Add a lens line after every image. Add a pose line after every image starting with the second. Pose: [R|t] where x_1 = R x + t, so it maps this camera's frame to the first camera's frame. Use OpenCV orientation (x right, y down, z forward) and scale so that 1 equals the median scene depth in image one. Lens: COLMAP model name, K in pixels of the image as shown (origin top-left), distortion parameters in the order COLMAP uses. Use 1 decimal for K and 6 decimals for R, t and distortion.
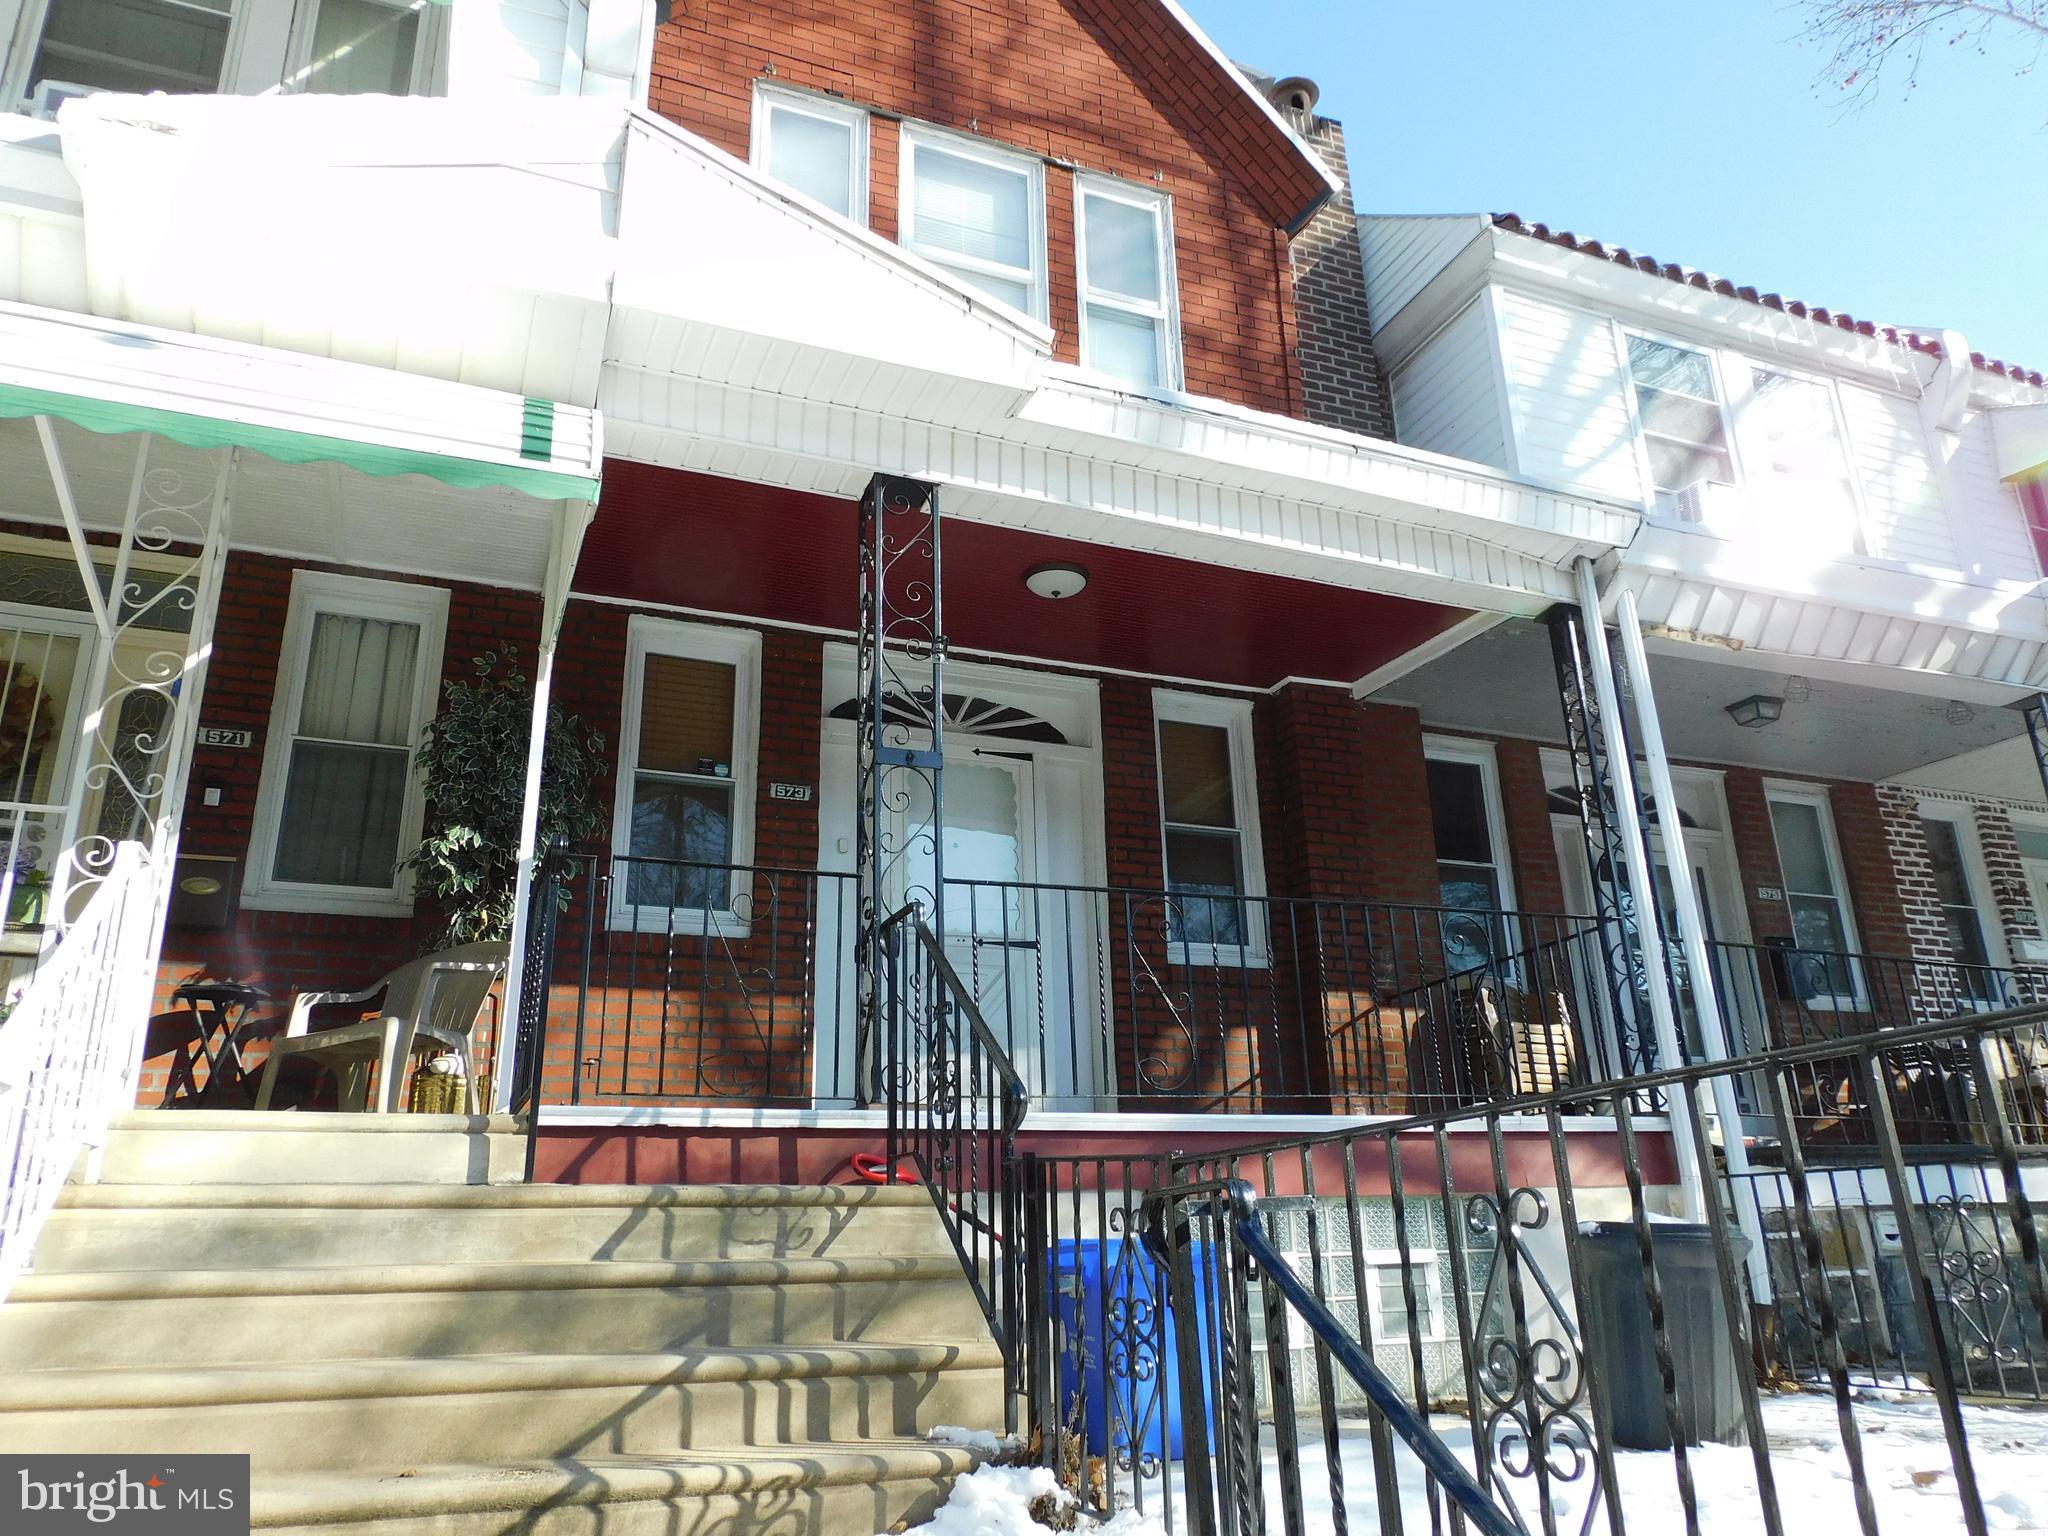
lens RADIAL K [[1442.0, 0, 1021.4], [0, 1442.0, 764.0], [0, 0, 1]] dist [-0.011390, -0.006092]
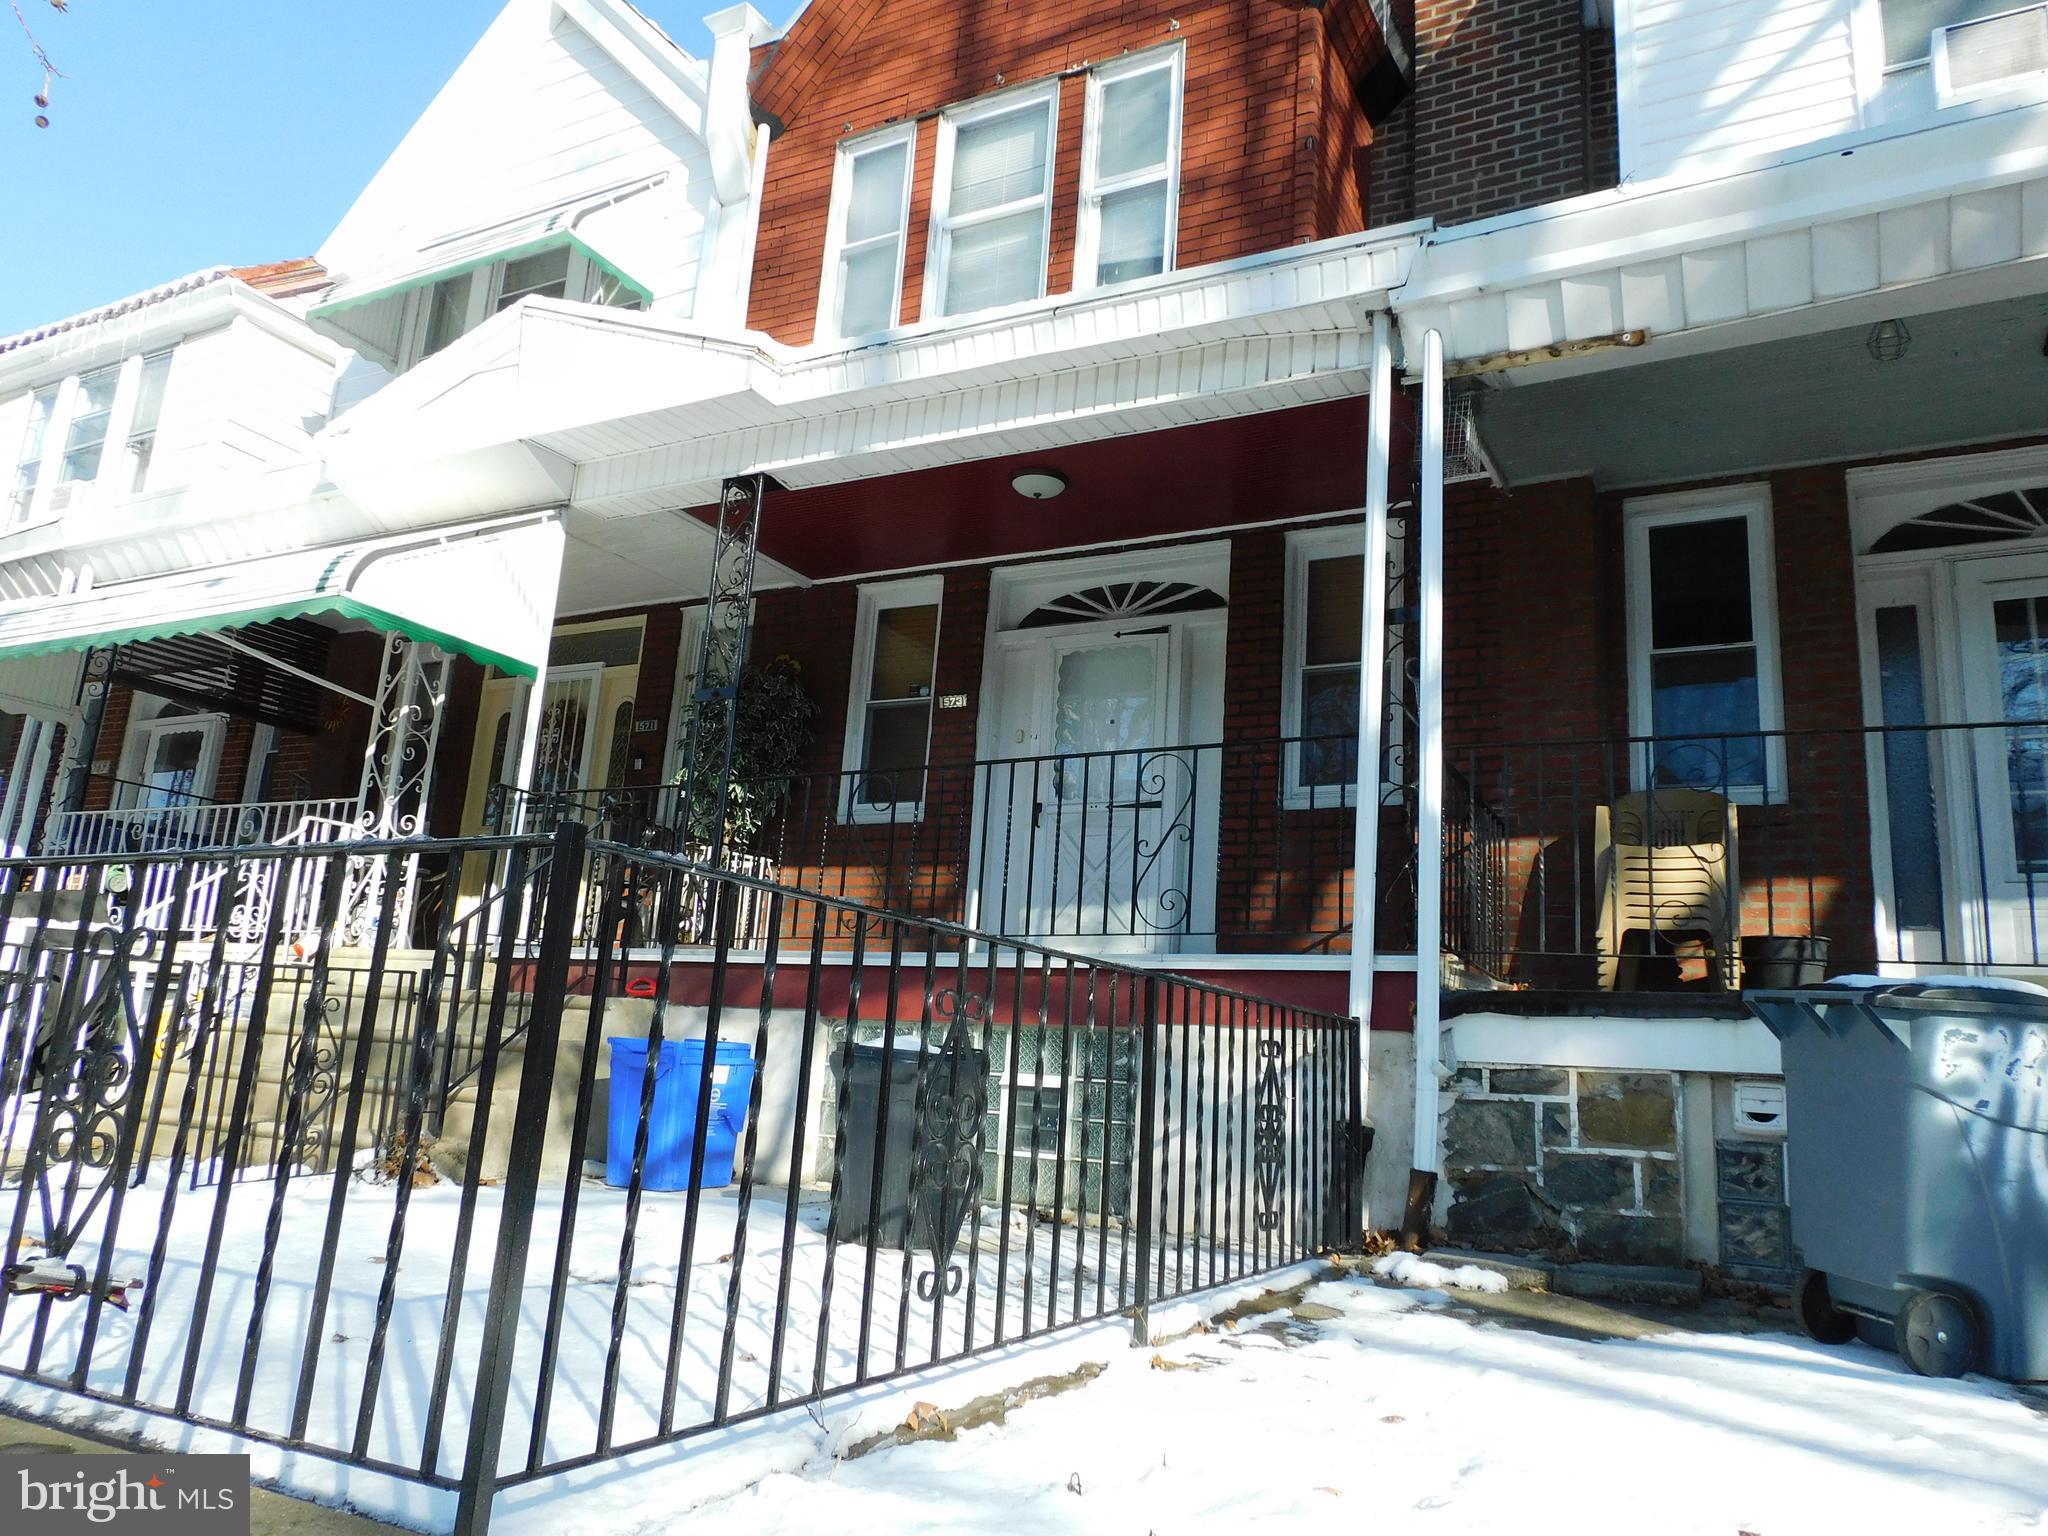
lens RADIAL K [[1442.0, 0, 1025.6], [0, 1442.0, 763.2], [0, 0, 1]] dist [-0.011390, -0.006092]
pose [[0.637398, -0.106403, -0.763153, 0.772700], [0.175972, 0.984347, 0.009732, 0.066725], [0.750172, -0.140497, 0.646145, 0.226630]]
